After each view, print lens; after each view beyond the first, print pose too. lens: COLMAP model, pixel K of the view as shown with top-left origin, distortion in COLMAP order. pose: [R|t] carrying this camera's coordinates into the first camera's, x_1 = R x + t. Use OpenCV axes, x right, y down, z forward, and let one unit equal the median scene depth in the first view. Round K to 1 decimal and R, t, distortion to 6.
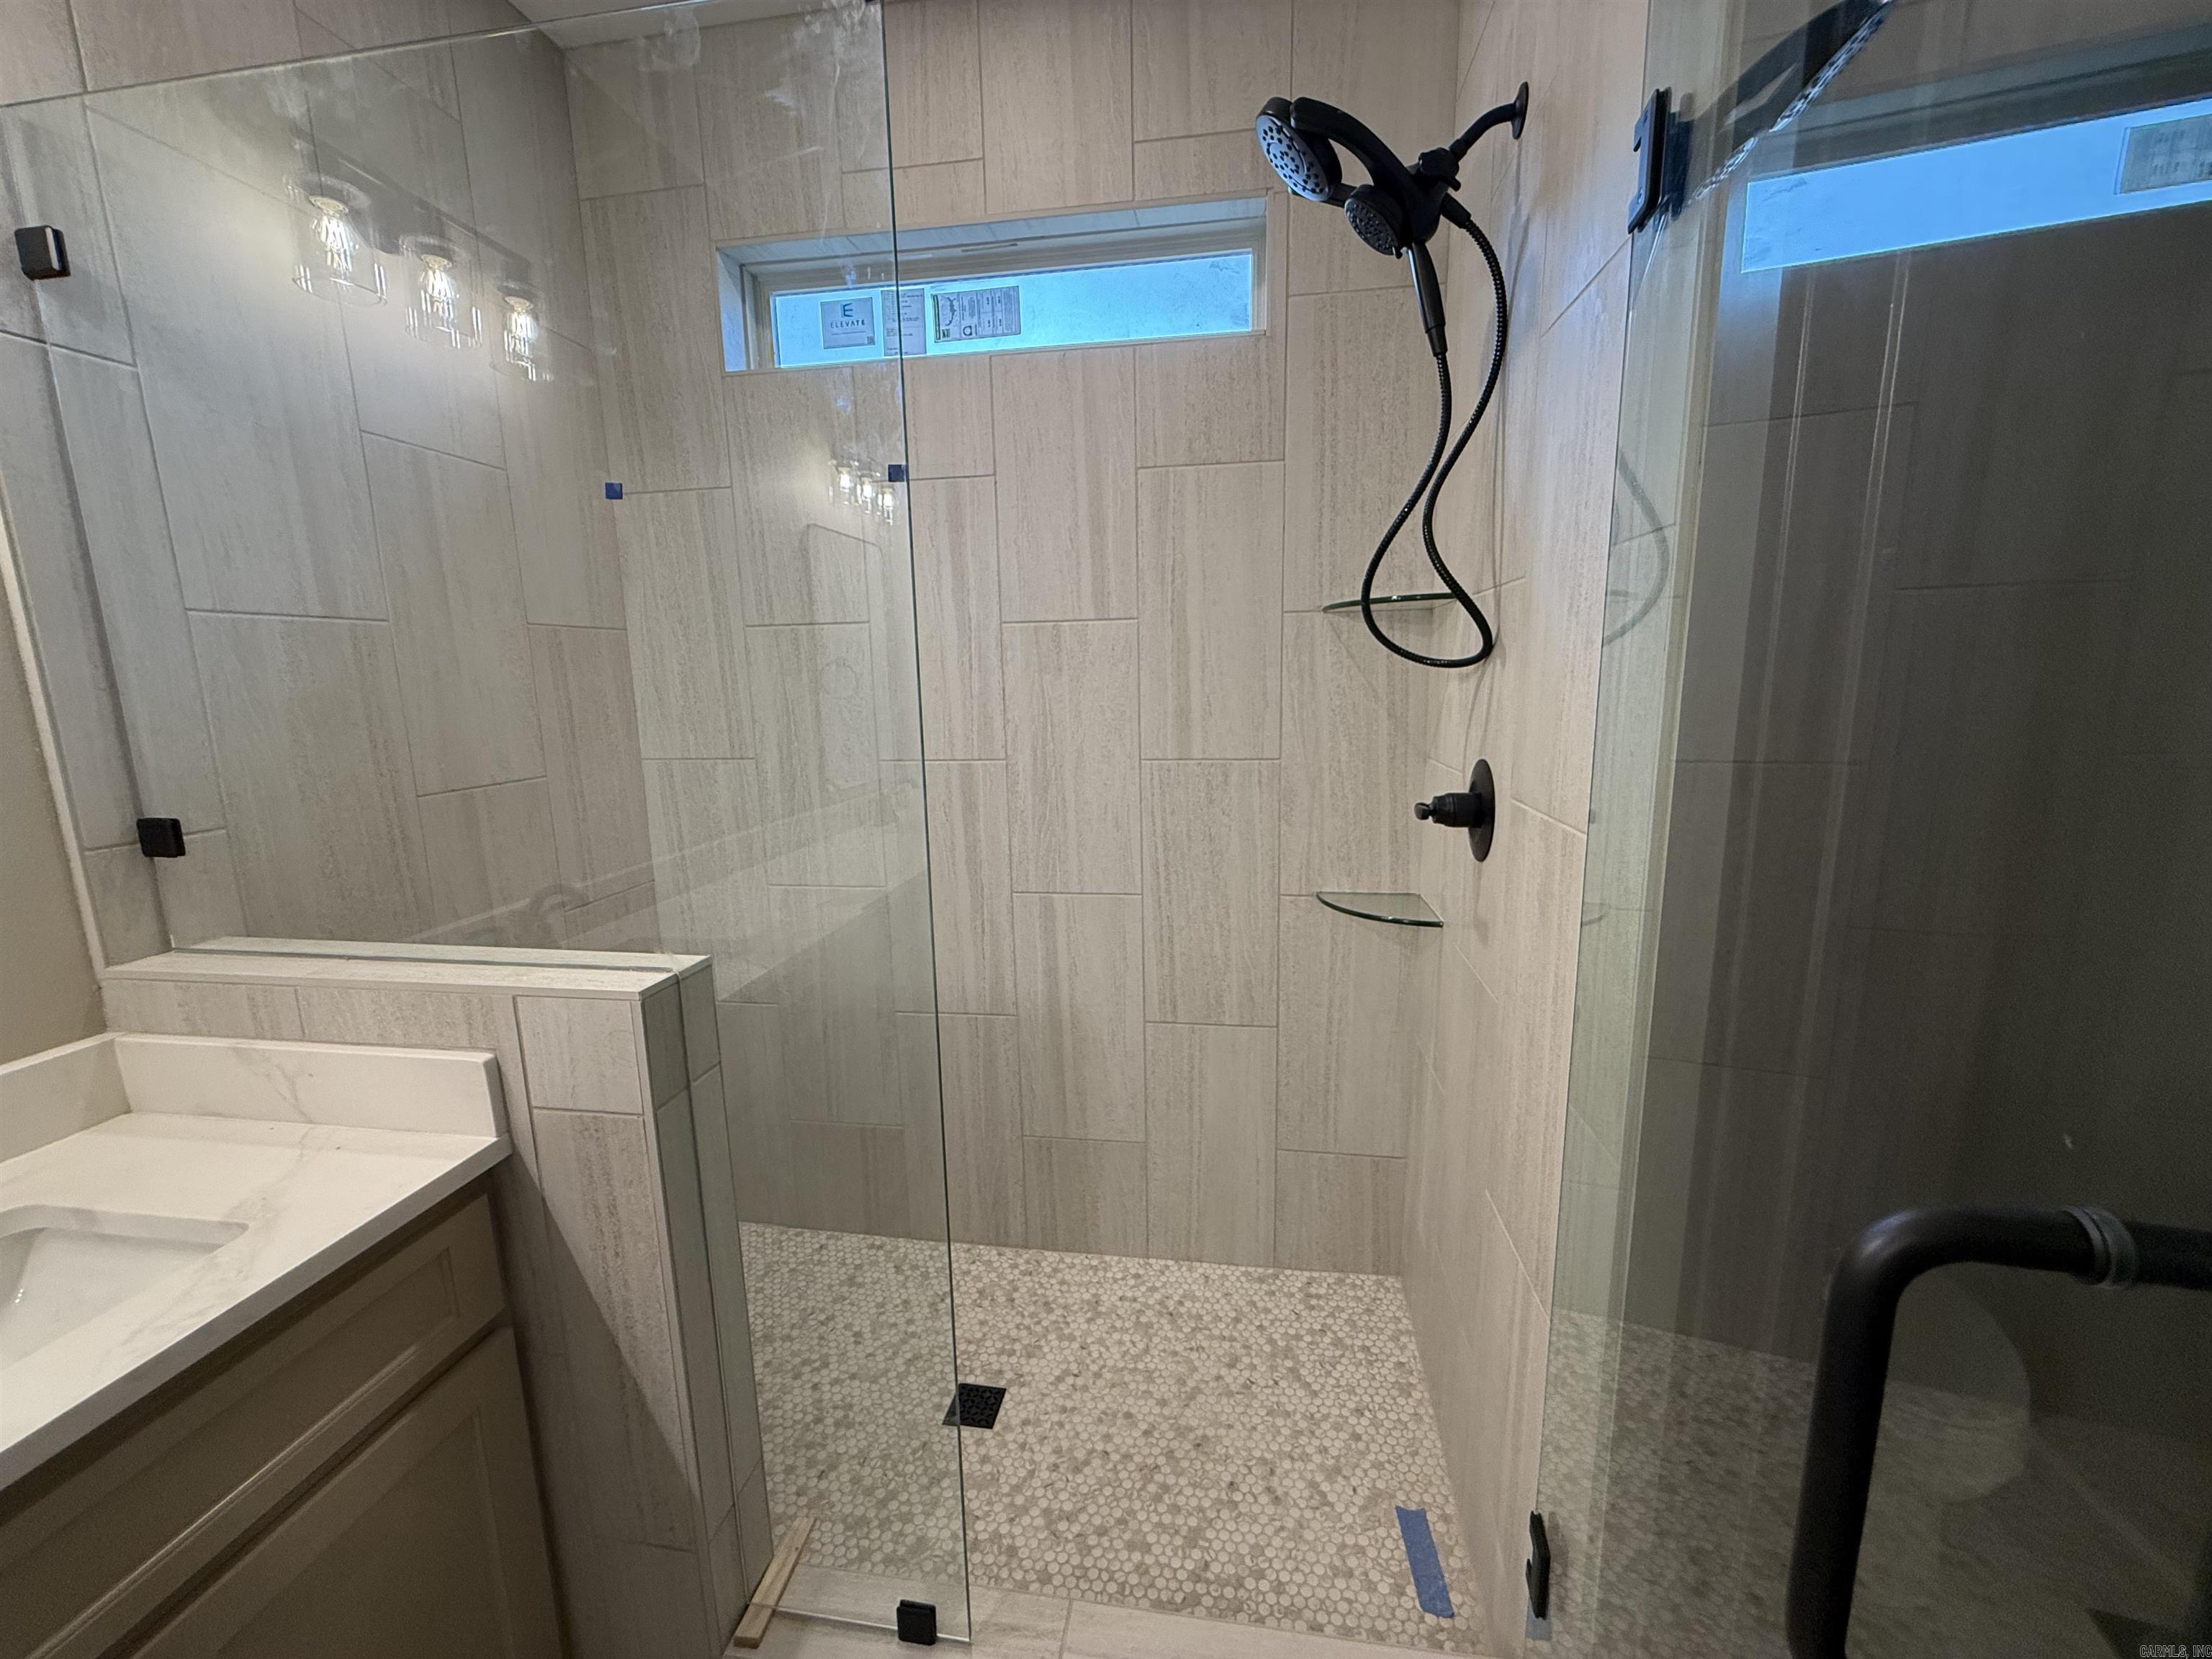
lens RADIAL K [[882.9, 0, 1104.4], [0, 882.9, 830.8], [0, 0, 1]] dist [0.001452, -0.000899]
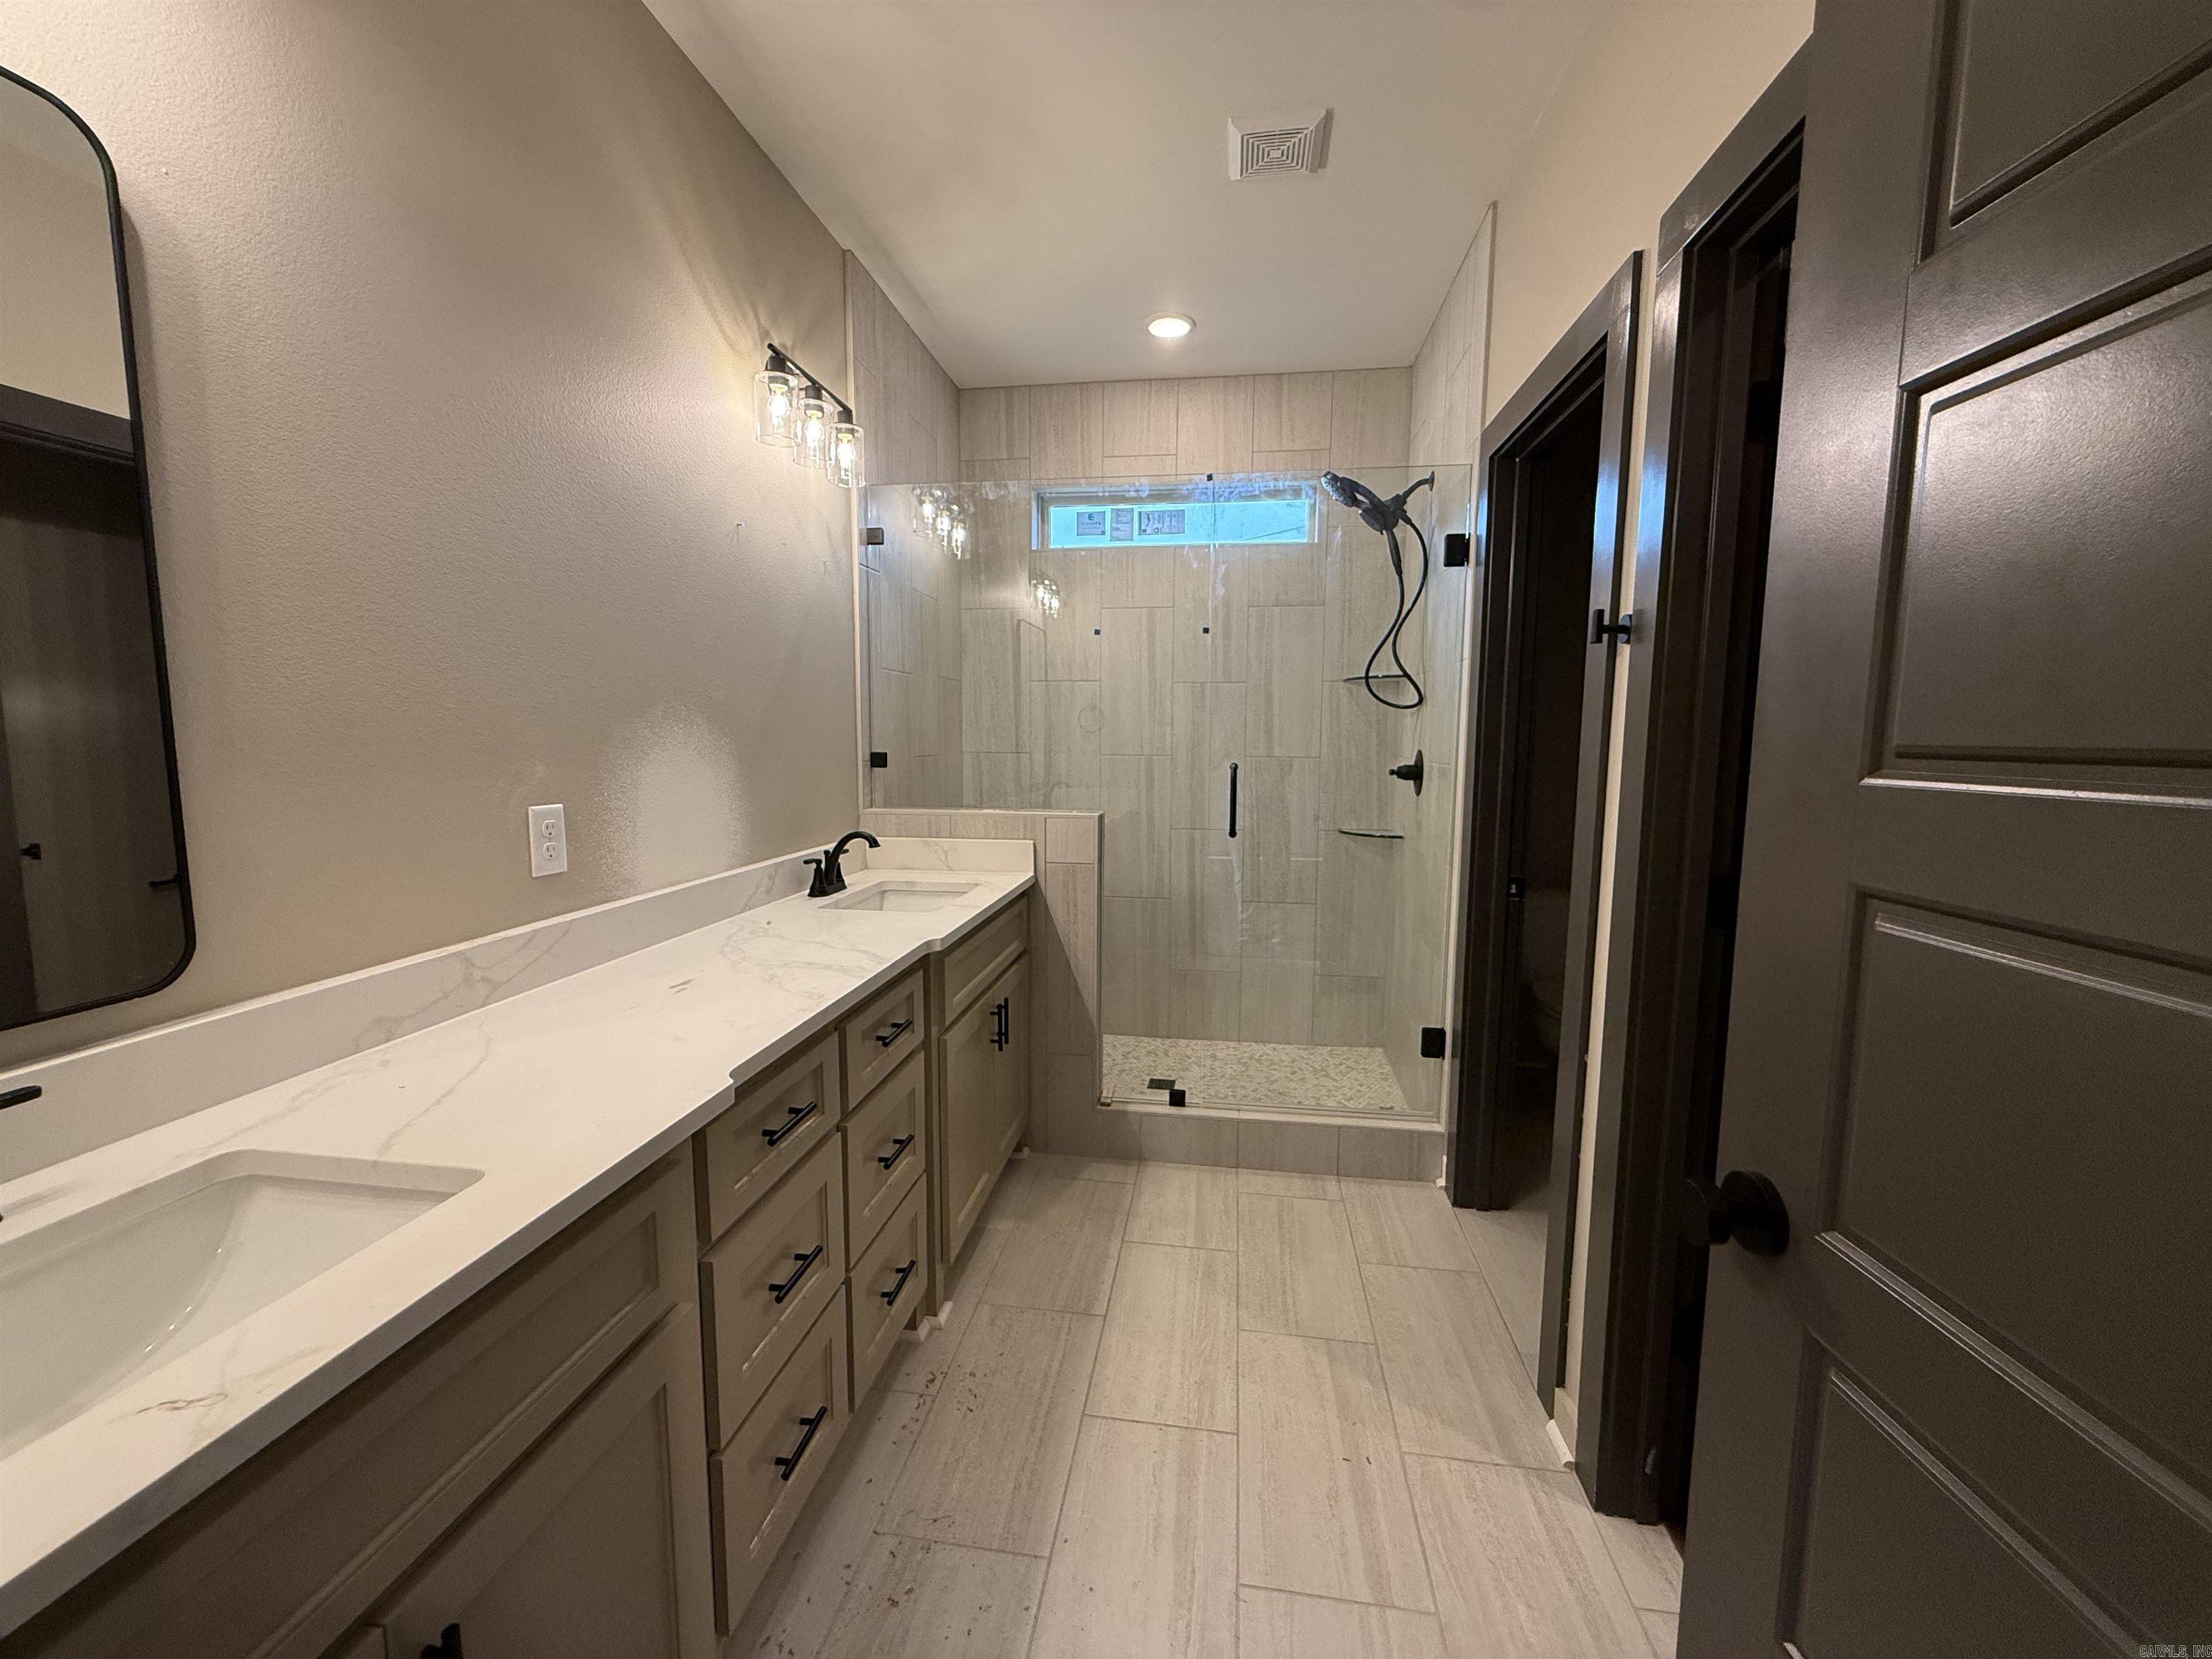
lens RADIAL K [[882.9, 0, 1106.0], [0, 882.9, 829.3], [0, 0, 1]] dist [0.001452, -0.000899]
pose [[0.999606, 0.025090, 0.012596, -0.293061], [-0.024157, 0.997292, -0.069469, 0.224688], [-0.014305, 0.069137, 0.997505, -0.913724]]
